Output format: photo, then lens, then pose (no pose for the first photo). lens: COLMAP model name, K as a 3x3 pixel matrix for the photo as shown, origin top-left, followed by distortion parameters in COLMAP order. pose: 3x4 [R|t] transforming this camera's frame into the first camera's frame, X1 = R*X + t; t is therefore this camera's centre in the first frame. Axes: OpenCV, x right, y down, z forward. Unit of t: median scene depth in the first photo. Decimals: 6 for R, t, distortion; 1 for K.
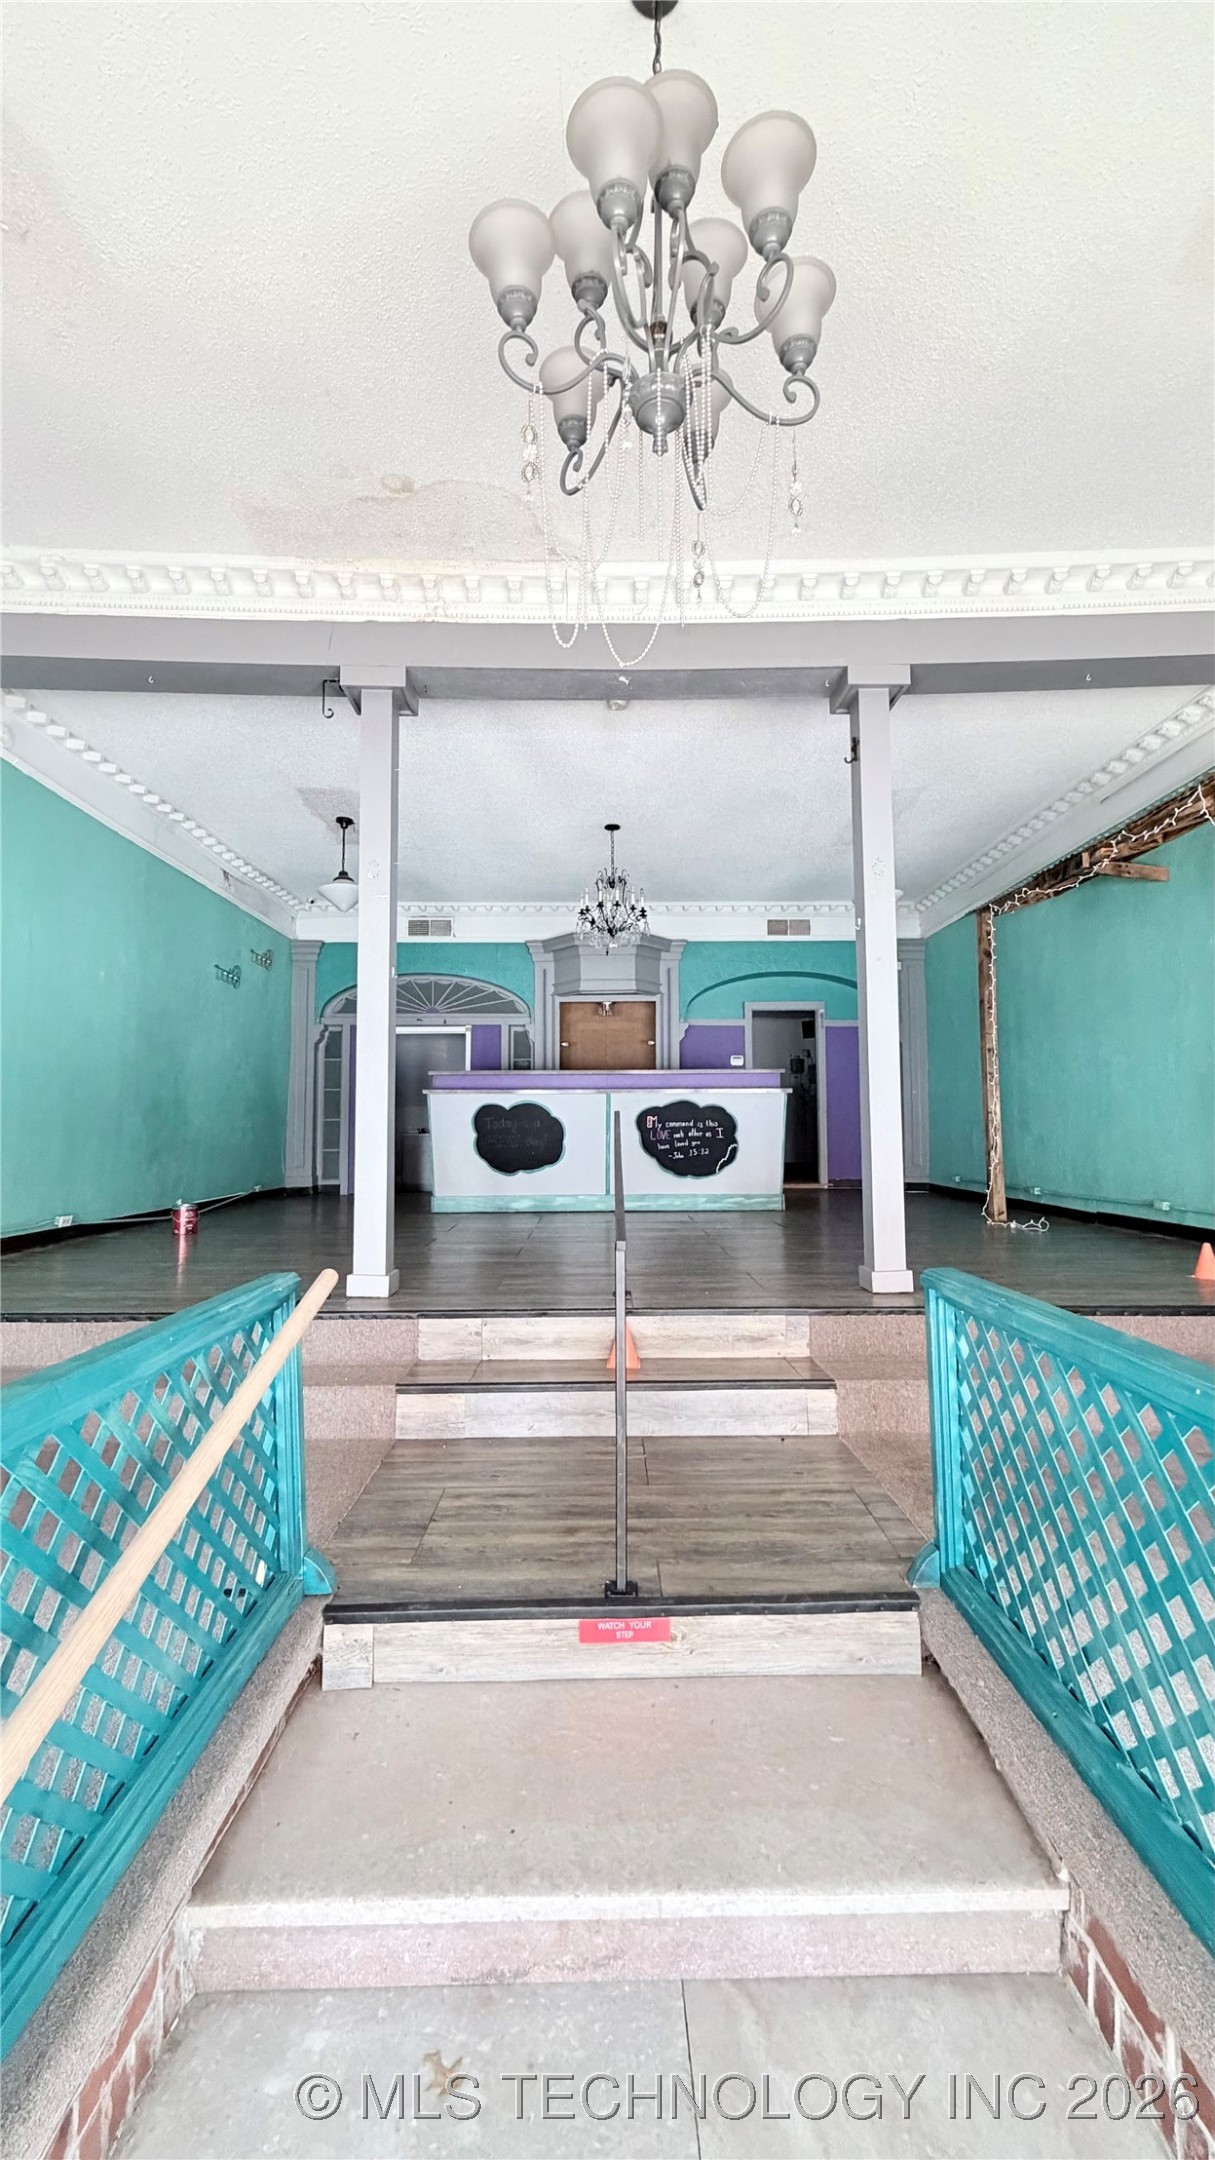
lens RADIAL K [[846.5, 0, 612.4], [0, 846.5, 1081.6], [0, 0, 1]] dist [-0.000666, -0.000002]
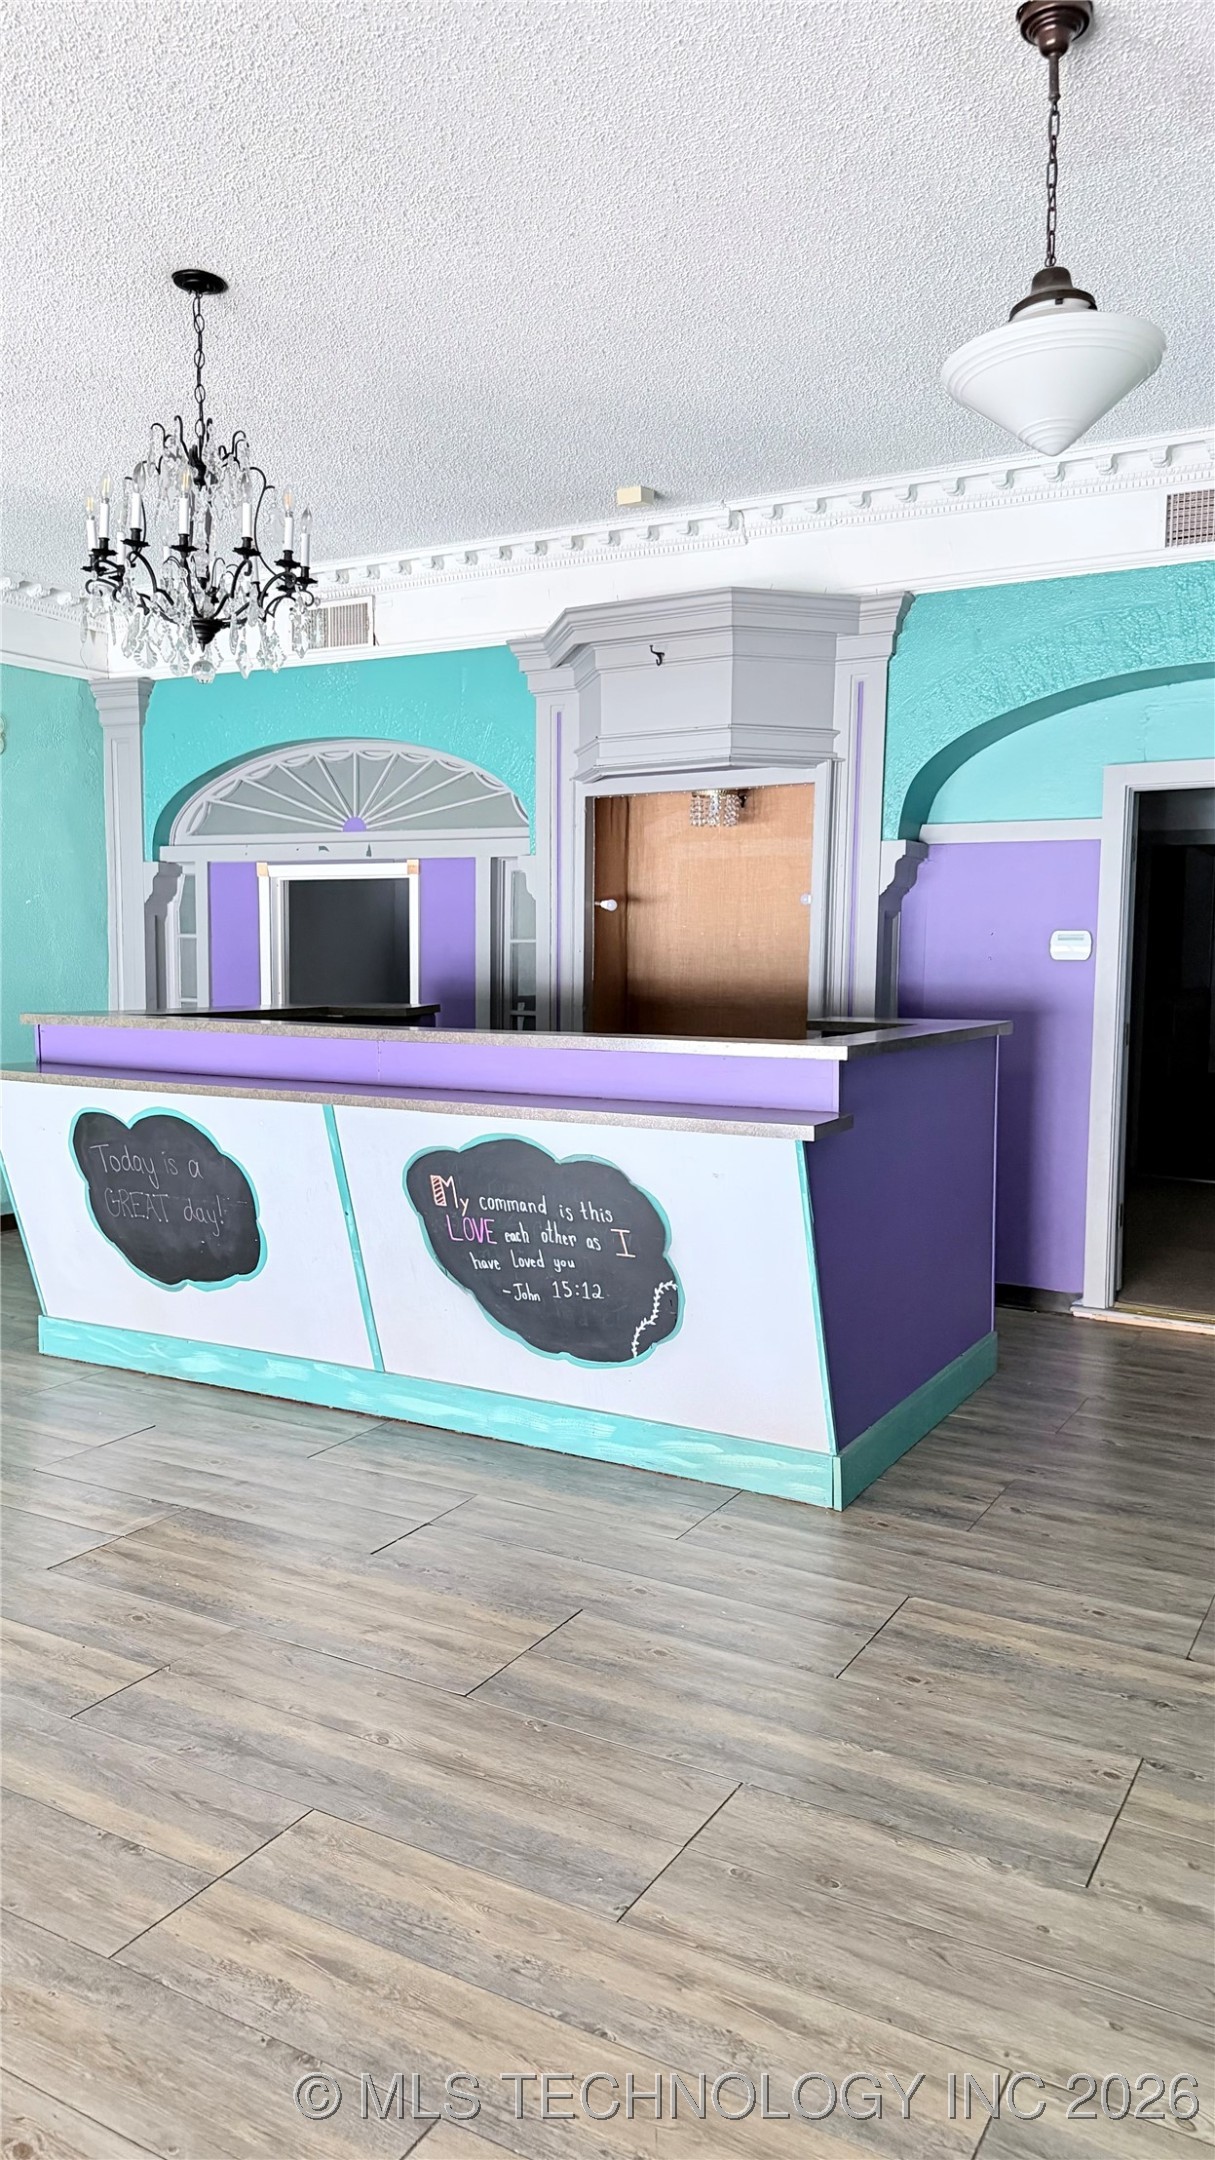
lens RADIAL K [[1538.6, 0, 603.6], [0, 1538.6, 1075.5], [0, 0, 1]] dist [0.049686, 0.000444]
pose [[0.852603, 0.055460, -0.519608, 0.418145], [0.016986, 0.990885, 0.133633, -0.079796], [0.522283, -0.122762, 0.843890, 0.509812]]
